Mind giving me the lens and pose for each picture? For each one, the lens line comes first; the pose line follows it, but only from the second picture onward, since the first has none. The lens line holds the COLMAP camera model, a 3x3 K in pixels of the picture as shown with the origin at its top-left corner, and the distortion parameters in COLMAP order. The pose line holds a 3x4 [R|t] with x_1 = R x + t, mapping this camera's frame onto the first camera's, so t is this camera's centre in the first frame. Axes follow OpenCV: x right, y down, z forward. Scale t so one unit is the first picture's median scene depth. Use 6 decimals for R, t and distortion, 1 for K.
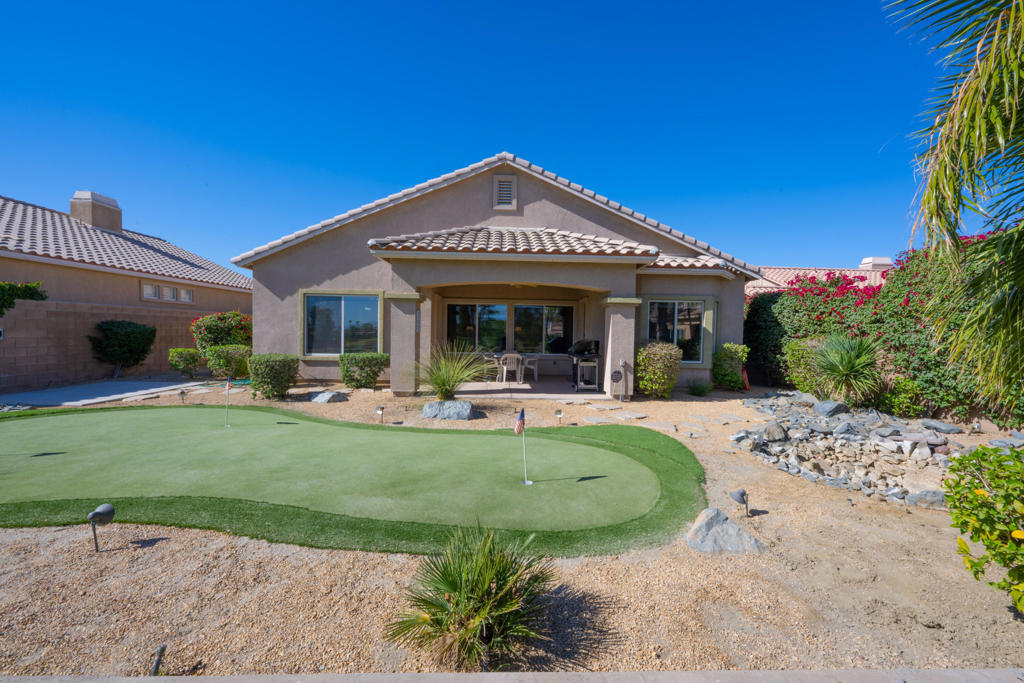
lens RADIAL K [[405.1, 0, 509.4], [0, 405.1, 339.4], [0, 0, 1]] dist [-0.001790, 0.000600]
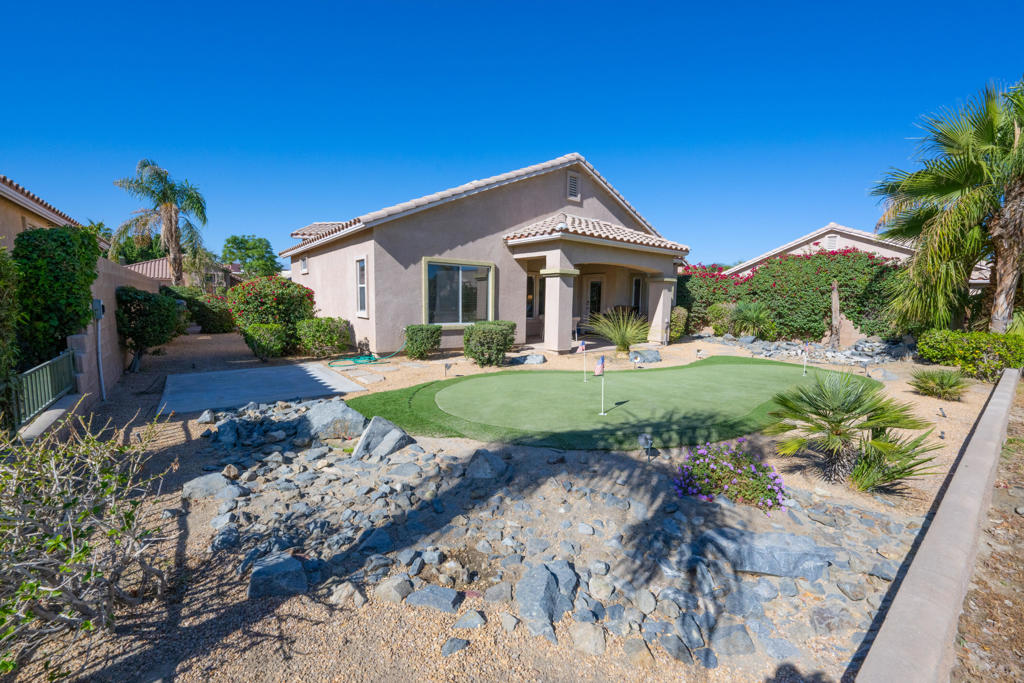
lens RADIAL K [[405.1, 0, 510.0], [0, 405.1, 338.5], [0, 0, 1]] dist [-0.001790, 0.000600]
pose [[0.816993, -0.060421, 0.573474, -0.915273], [0.010133, 0.995846, 0.090487, -0.016154], [-0.576559, -0.068116, 0.814211, 0.077747]]
